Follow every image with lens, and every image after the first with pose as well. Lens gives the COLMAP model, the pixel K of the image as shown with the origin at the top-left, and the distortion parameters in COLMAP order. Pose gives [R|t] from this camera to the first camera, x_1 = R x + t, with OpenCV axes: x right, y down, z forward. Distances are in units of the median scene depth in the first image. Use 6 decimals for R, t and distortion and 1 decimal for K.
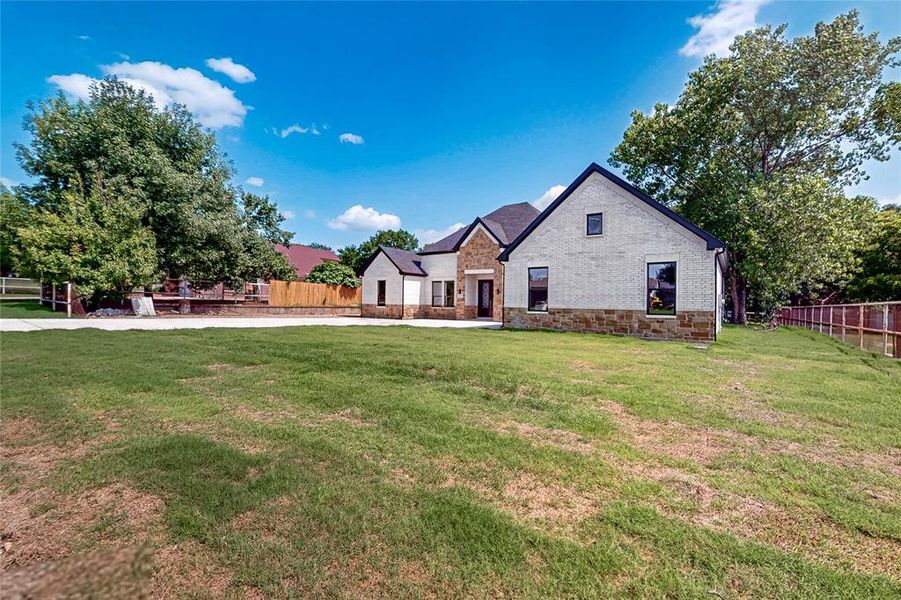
lens RADIAL K [[398.0, 0, 452.7], [0, 398.0, 300.0], [0, 0, 1]] dist [-0.000216, -0.000127]
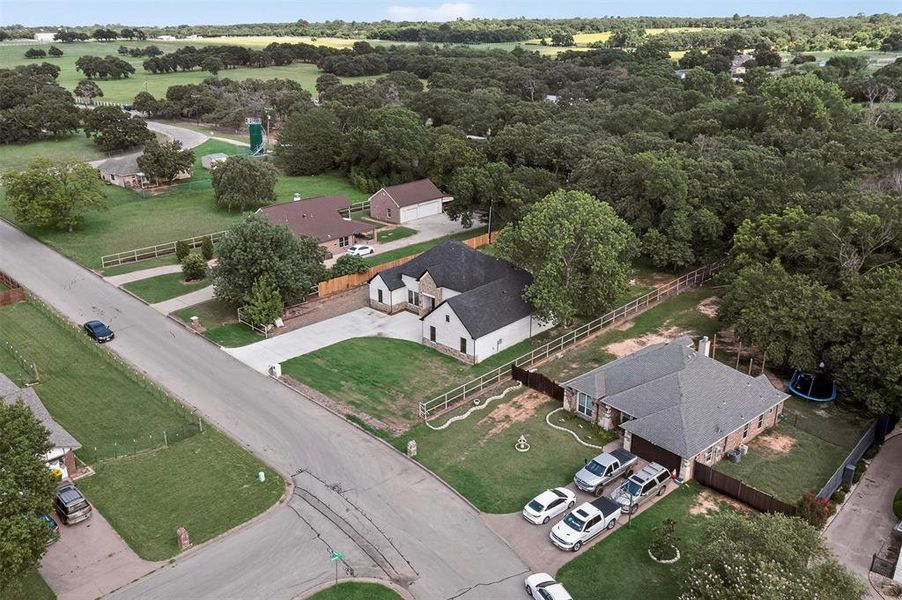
lens RADIAL K [[737.6, 0, 461.4], [0, 737.6, 299.8], [0, 0, 1]] dist [-0.000624, 0.000964]
pose [[0.992570, 0.029664, -0.118006, 0.640789], [0.014788, 0.933229, 0.358978, -1.317186], [0.120775, -0.358056, 0.925856, -2.272878]]
